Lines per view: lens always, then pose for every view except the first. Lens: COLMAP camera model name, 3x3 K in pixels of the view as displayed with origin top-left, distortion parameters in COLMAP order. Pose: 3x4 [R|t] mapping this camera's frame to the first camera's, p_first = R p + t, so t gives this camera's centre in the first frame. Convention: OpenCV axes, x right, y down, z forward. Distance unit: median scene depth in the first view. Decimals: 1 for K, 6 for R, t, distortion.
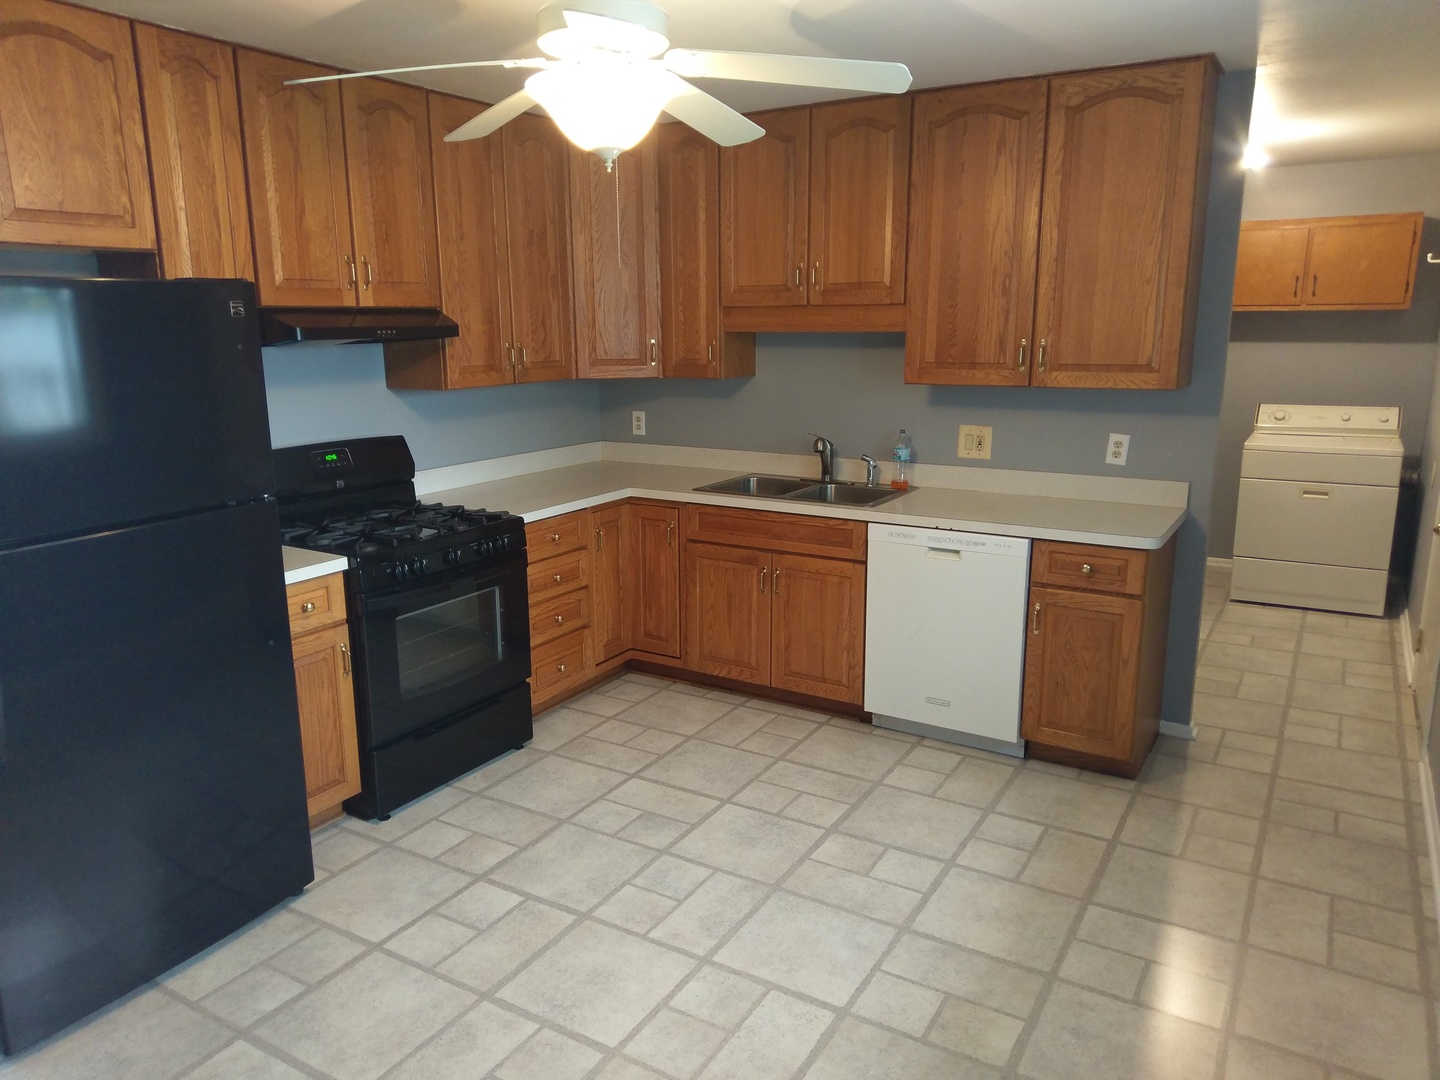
lens RADIAL K [[1033.4, 0, 720.0], [0, 1033.4, 540.0], [0, 0, 1]] dist [-0.001237, 0.046683]
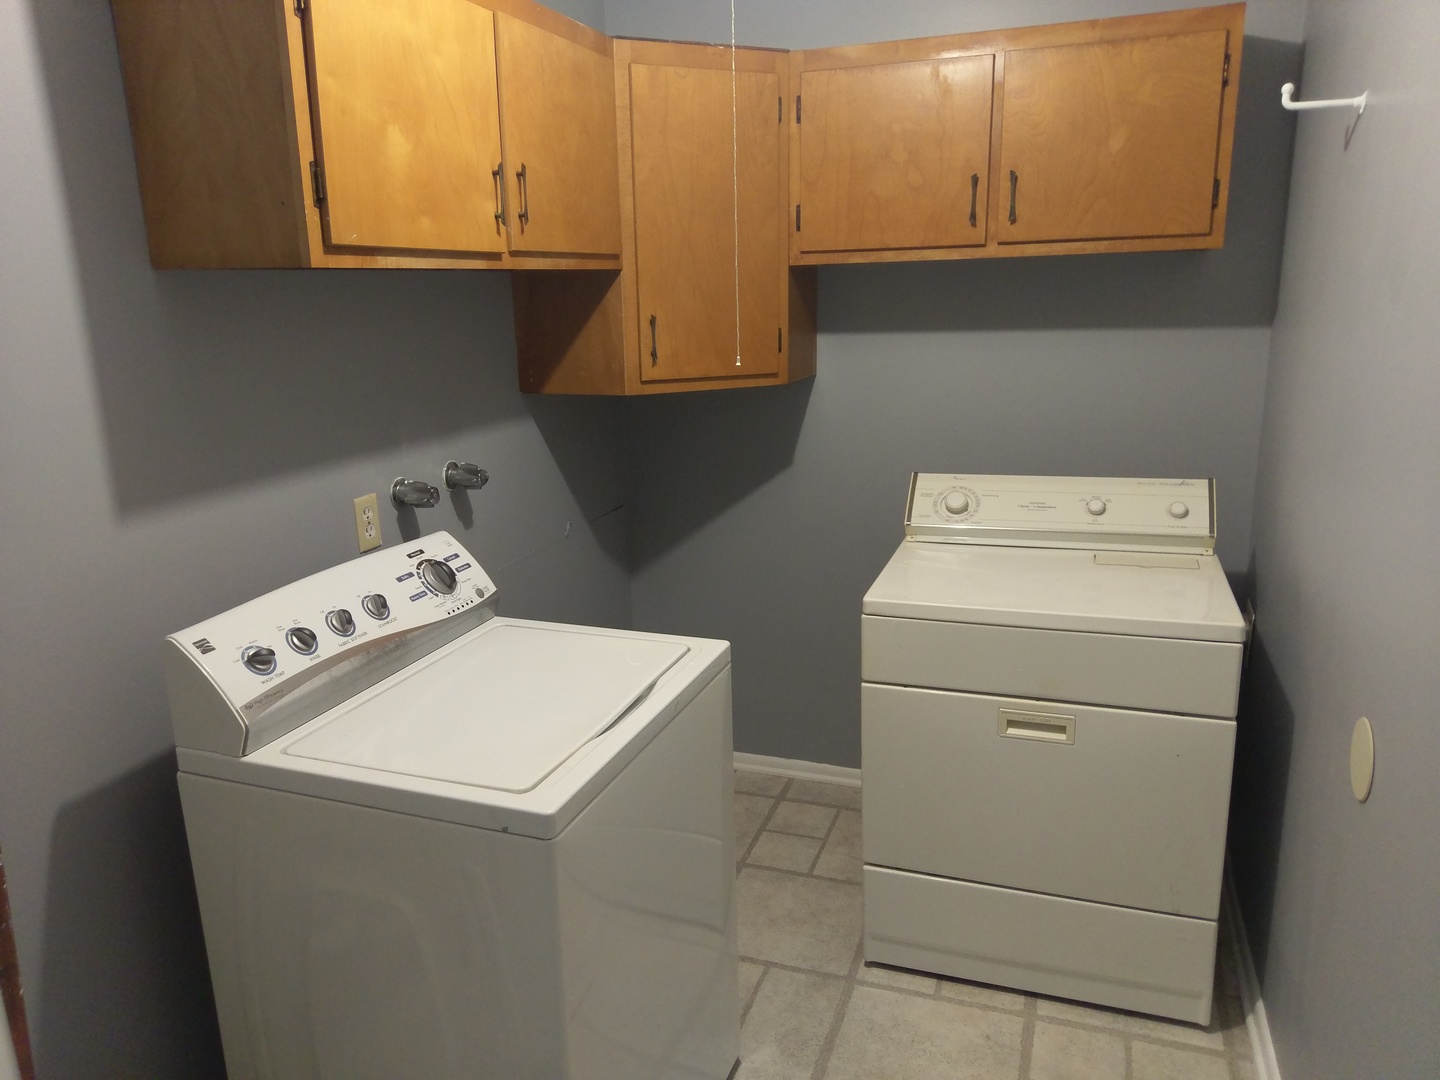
lens RADIAL K [[1071.2, 0, 678.5], [0, 1071.2, 542.5], [0, 0, 1]] dist [0.066433, -0.002498]
pose [[0.985480, -0.067449, 0.155820, 0.361901], [0.062788, 0.997425, 0.034652, -0.129171], [-0.157756, -0.024365, 0.987177, 0.586625]]
